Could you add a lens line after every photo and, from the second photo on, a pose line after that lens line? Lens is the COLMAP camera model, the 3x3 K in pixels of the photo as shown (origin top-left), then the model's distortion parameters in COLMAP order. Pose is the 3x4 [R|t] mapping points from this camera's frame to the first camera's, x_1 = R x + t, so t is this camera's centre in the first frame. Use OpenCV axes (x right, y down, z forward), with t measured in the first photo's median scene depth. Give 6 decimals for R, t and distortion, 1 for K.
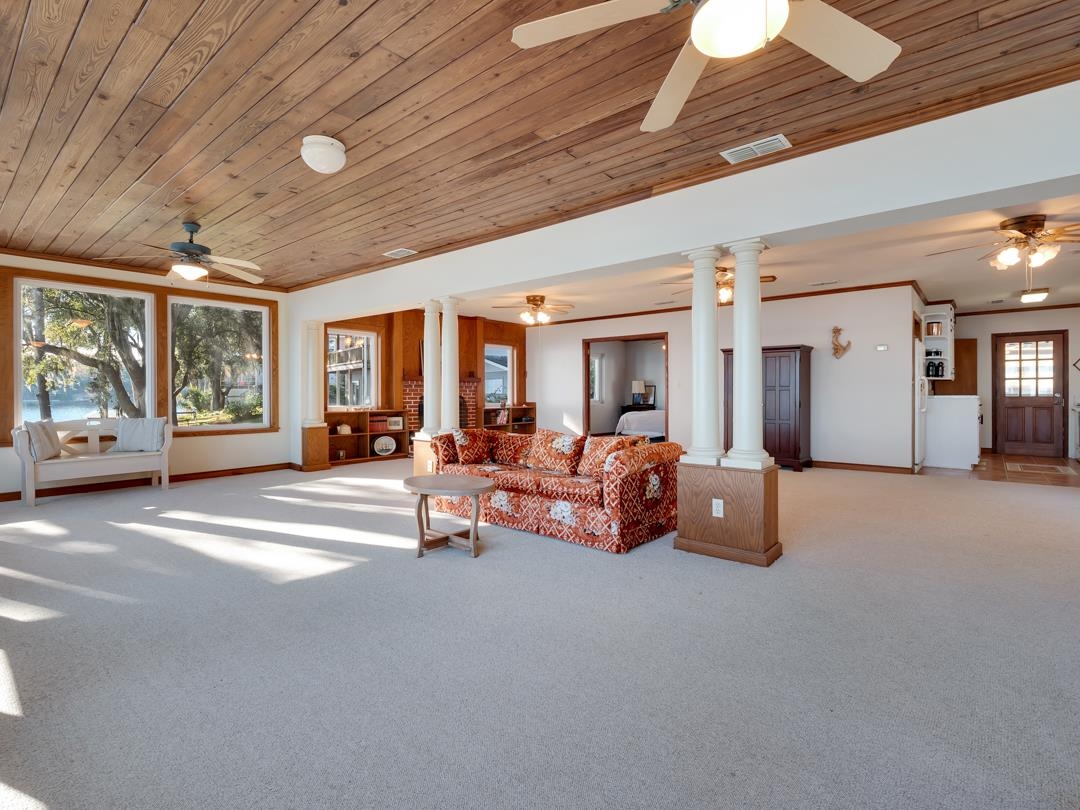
lens RADIAL K [[525.4, 0, 535.9], [0, 525.4, 397.0], [0, 0, 1]] dist [0.004374, -0.005738]
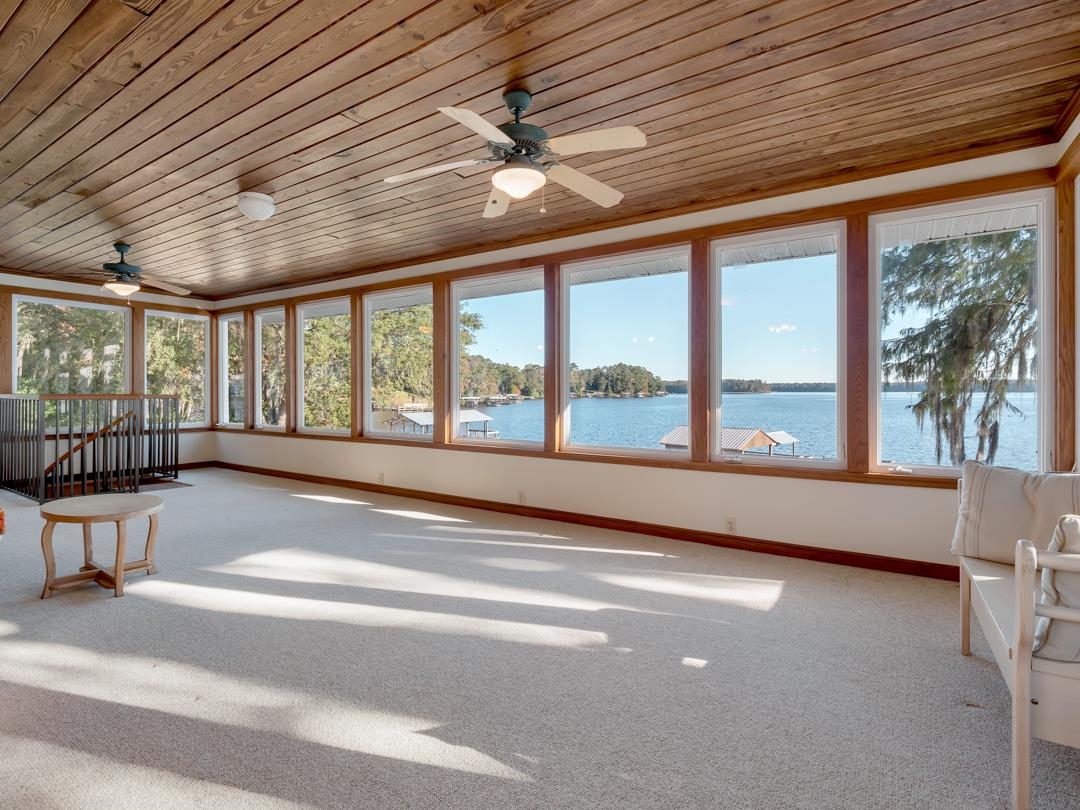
lens RADIAL K [[525.4, 0, 535.9], [0, 525.4, 397.0], [0, 0, 1]] dist [0.004374, -0.005738]
pose [[-0.991753, 0.006976, -0.127975, -0.680174], [0.005159, 0.999881, 0.014521, -0.016104], [0.128062, 0.013741, -0.991671, 1.762846]]
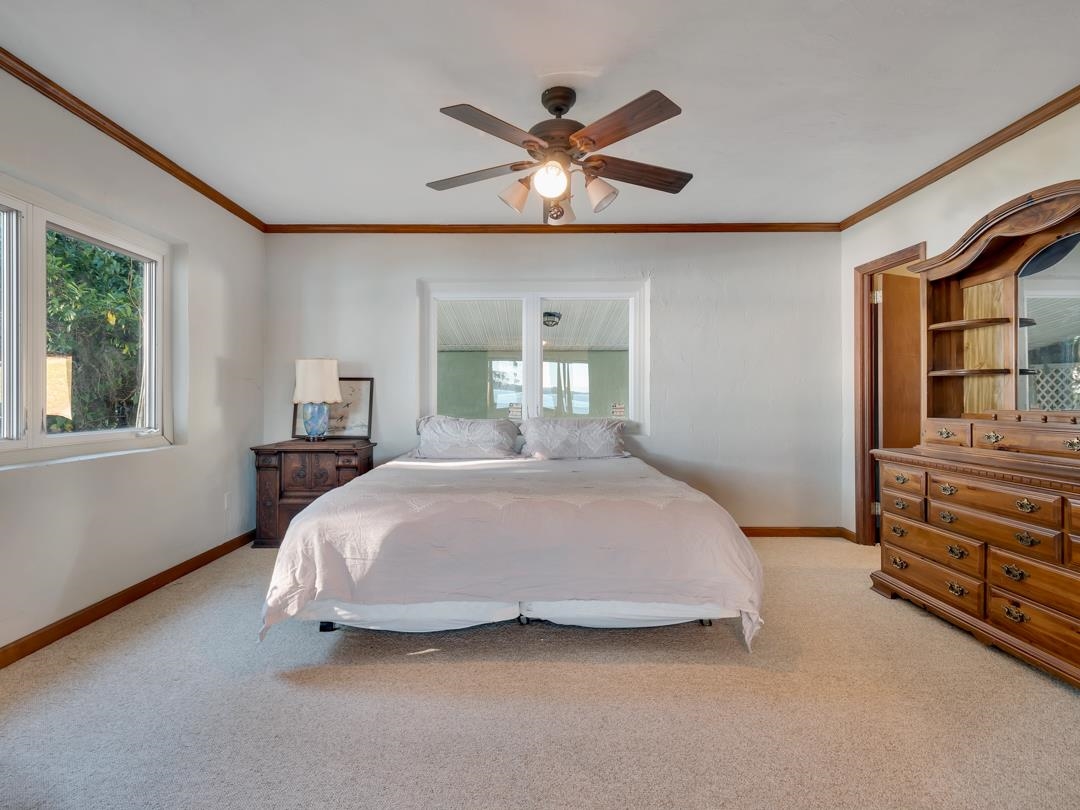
lens RADIAL K [[529.6, 0, 535.5], [0, 529.6, 402.5], [0, 0, 1]] dist [0.003426, -0.000773]
pose [[0.756278, -0.000249, 0.654251, 0.317990], [-0.000035, 1.000000, 0.000420, -0.022560], [-0.654251, -0.000340, 0.756277, 2.362361]]
